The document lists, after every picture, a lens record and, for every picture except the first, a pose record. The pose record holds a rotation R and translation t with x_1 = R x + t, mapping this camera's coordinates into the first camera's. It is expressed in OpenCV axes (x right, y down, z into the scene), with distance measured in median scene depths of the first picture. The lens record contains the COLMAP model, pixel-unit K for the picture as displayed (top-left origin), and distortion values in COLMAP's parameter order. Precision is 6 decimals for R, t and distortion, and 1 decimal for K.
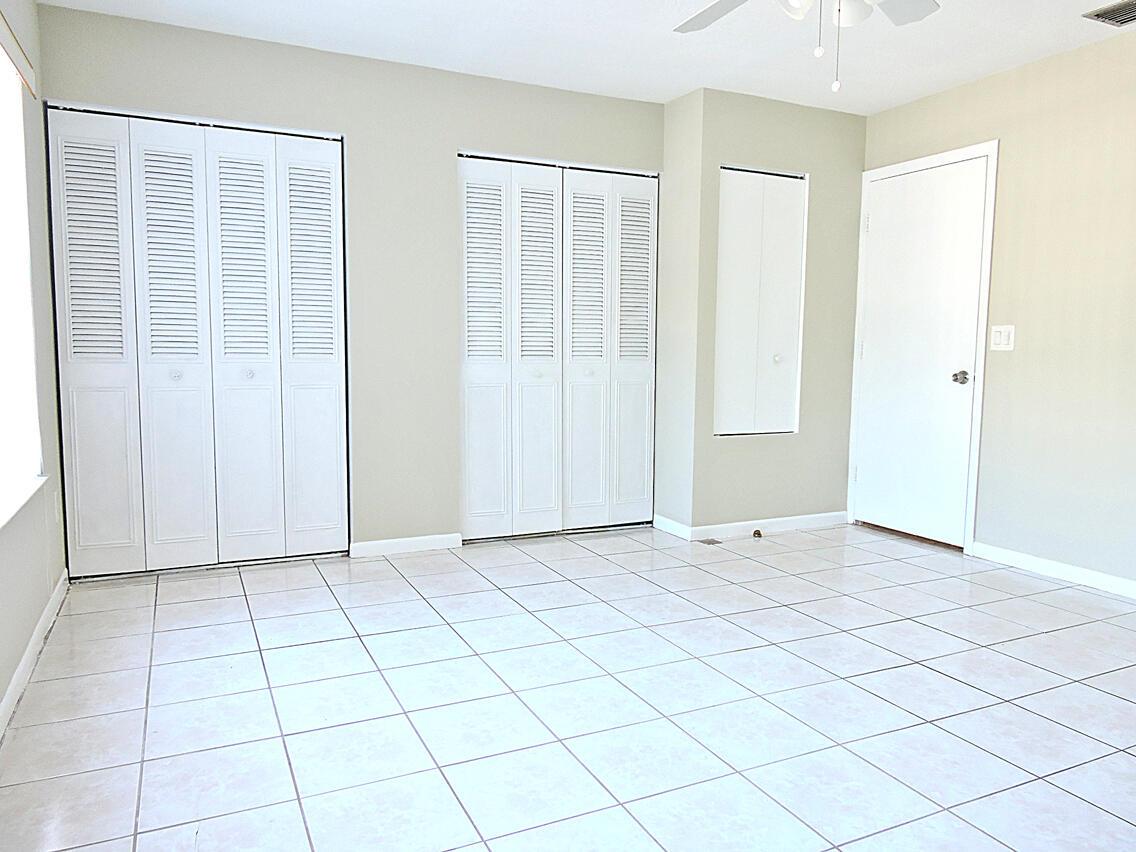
lens RADIAL K [[812.7, 0, 566.4], [0, 812.7, 429.7], [0, 0, 1]] dist [-0.001448, -0.006735]
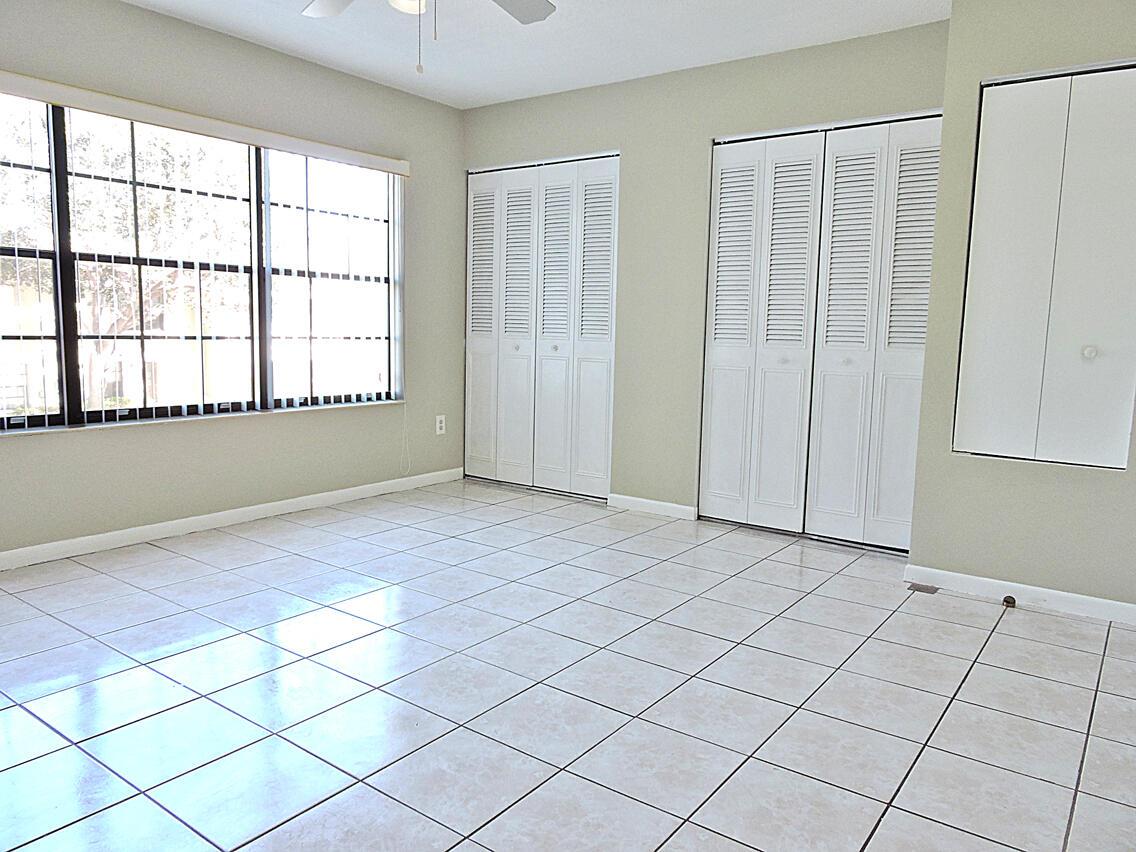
lens RADIAL K [[812.7, 0, 569.3], [0, 812.7, 425.6], [0, 0, 1]] dist [0.004742, -0.007426]
pose [[0.469243, 0.108883, -0.876331, 0.774632], [-0.104805, 0.992222, 0.067162, -0.034324], [0.876828, 0.060329, 0.477005, 0.388700]]
